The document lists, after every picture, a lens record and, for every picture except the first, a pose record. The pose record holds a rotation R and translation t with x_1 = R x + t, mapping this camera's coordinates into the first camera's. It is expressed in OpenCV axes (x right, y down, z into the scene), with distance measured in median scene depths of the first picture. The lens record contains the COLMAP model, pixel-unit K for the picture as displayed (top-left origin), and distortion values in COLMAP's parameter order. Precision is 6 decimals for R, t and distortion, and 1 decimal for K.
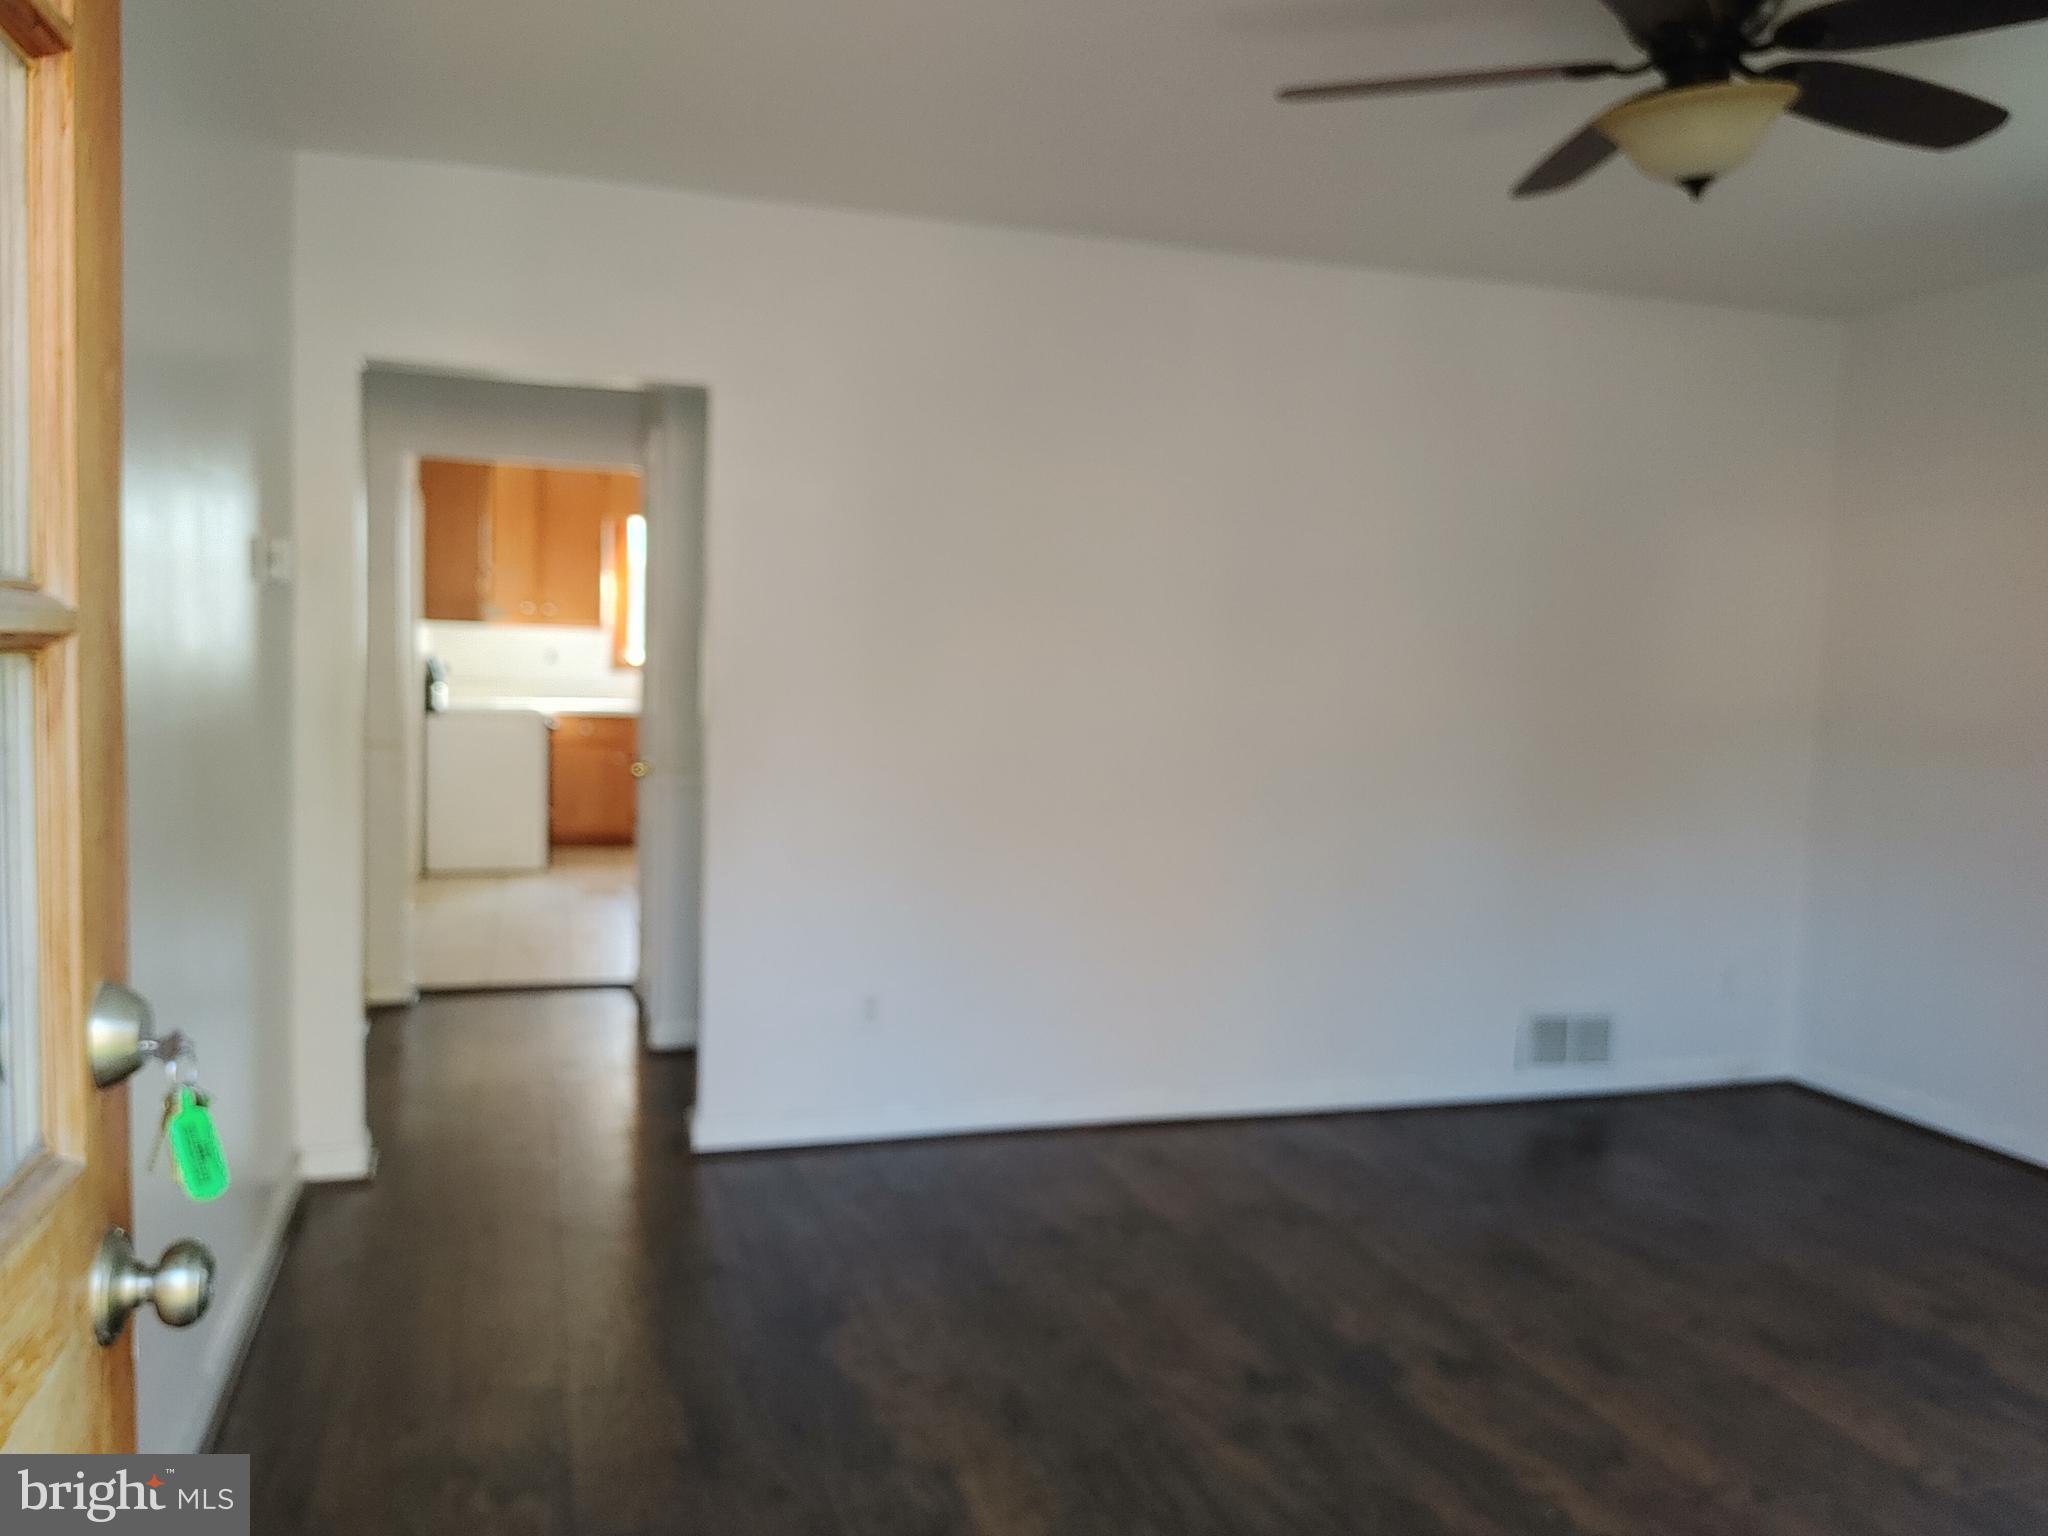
lens RADIAL K [[1575.9, 0, 1024.0], [0, 1575.9, 768.0], [0, 0, 1]] dist [-0.009331, -0.002285]
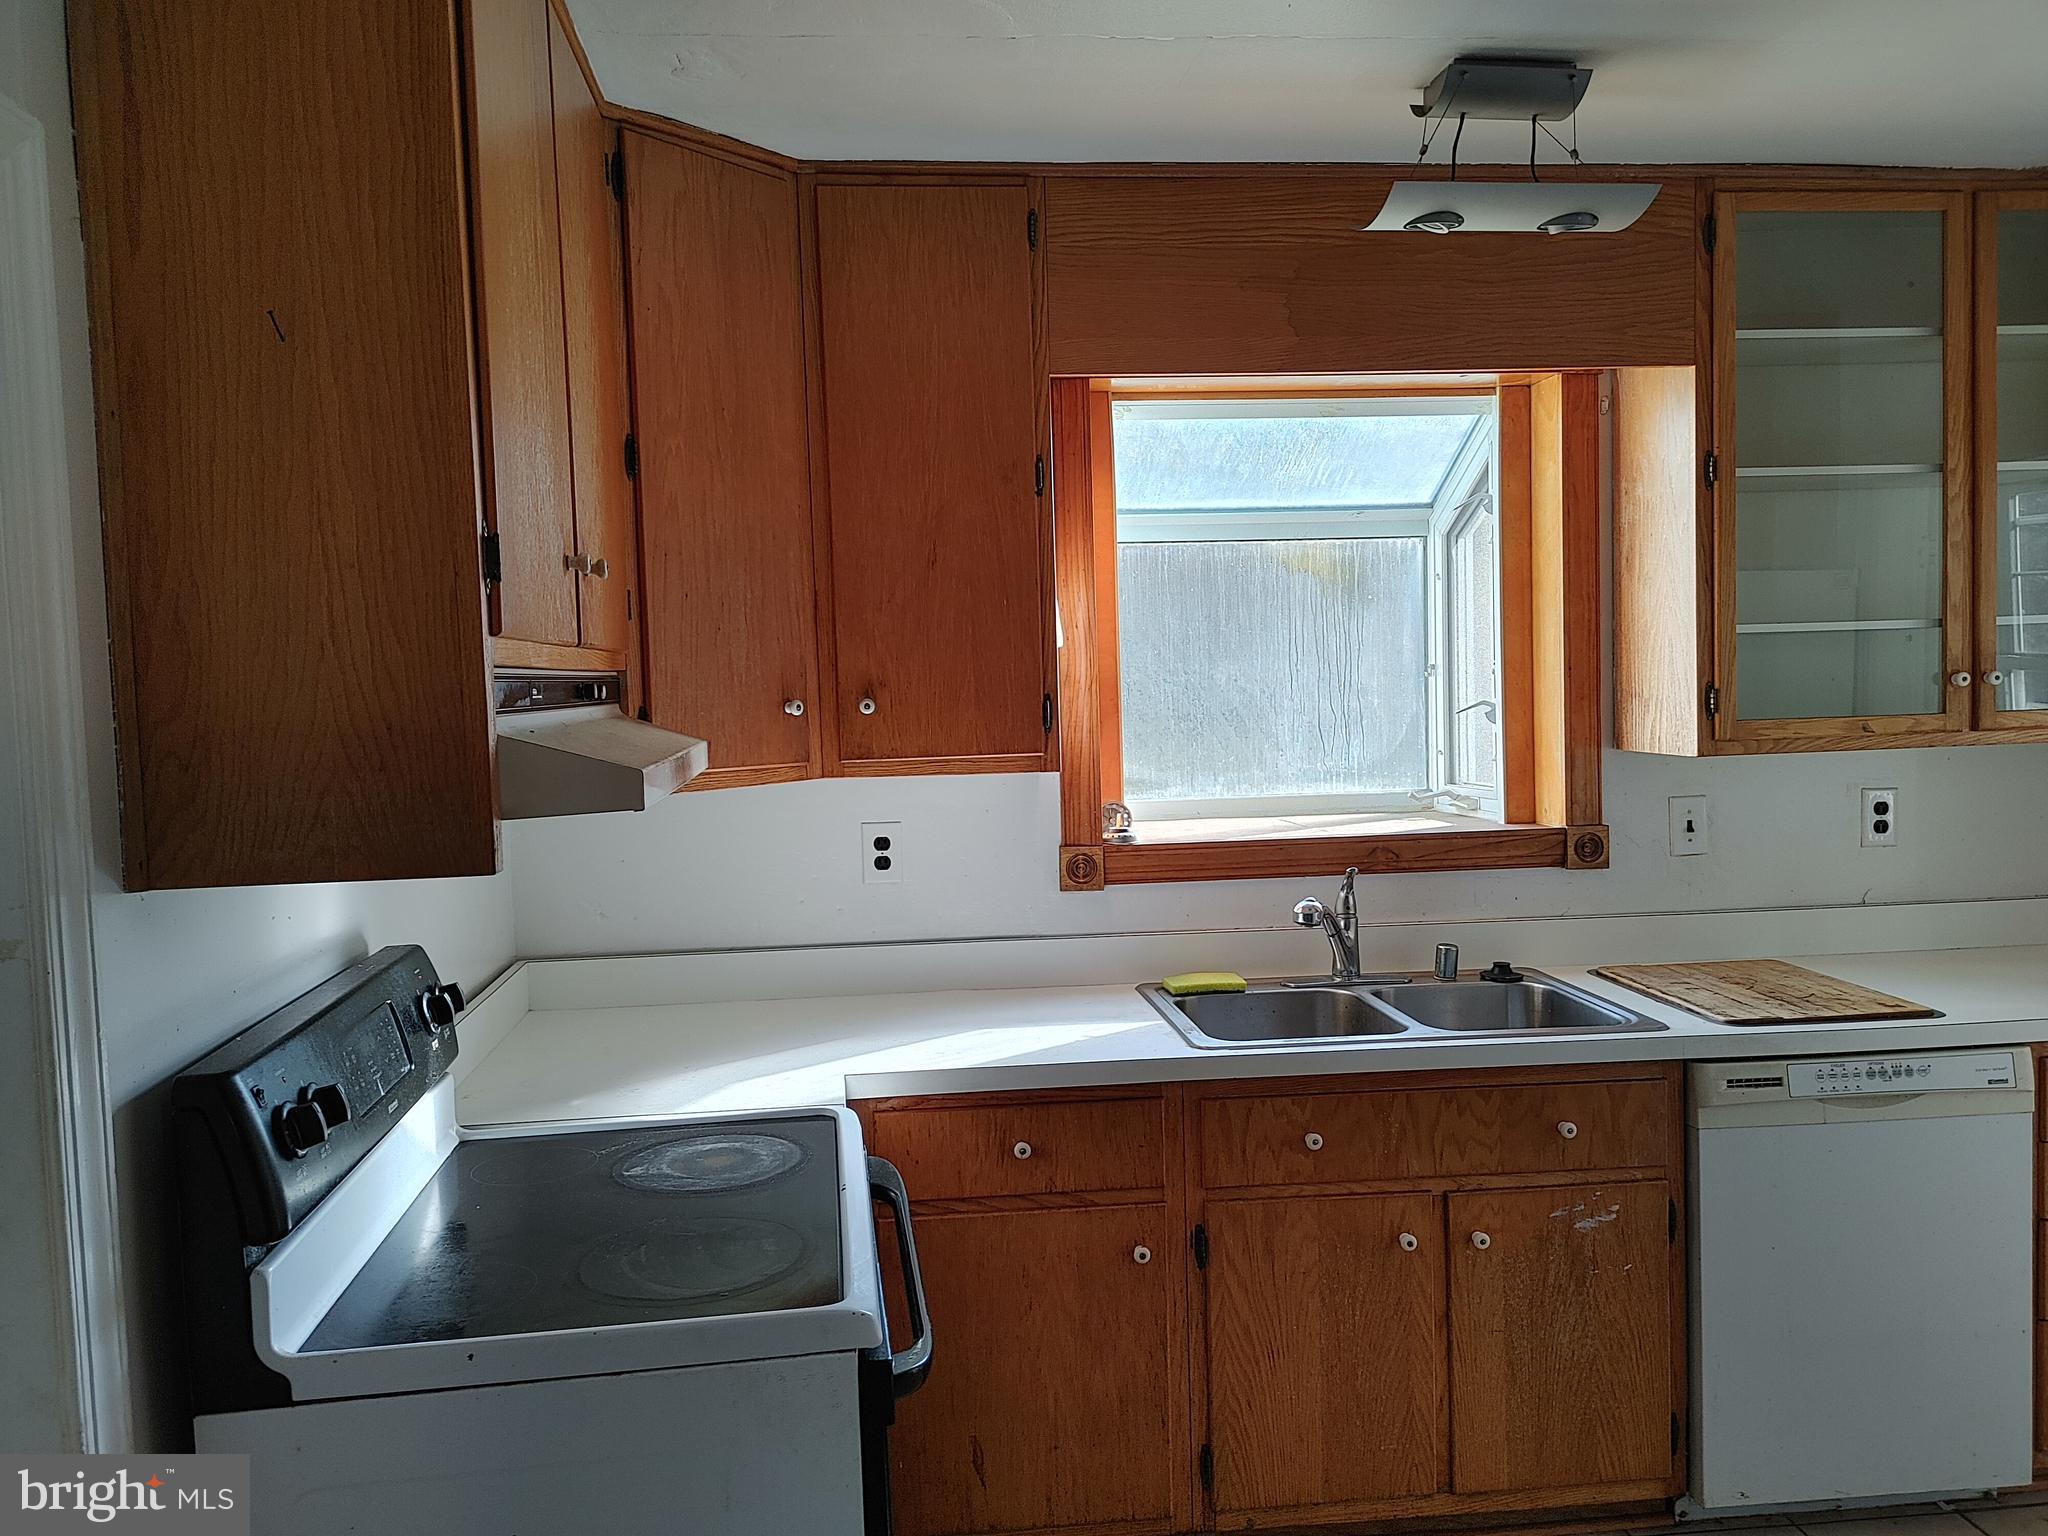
lens RADIAL K [[1575.9, 0, 1024.0], [0, 1575.9, 768.0], [0, 0, 1]] dist [-0.009331, -0.002285]
pose [[0.978496, -0.043989, -0.201522, -0.245457], [0.036506, 0.998504, -0.040701, -0.086925], [0.203011, 0.032469, 0.978638, 0.809298]]
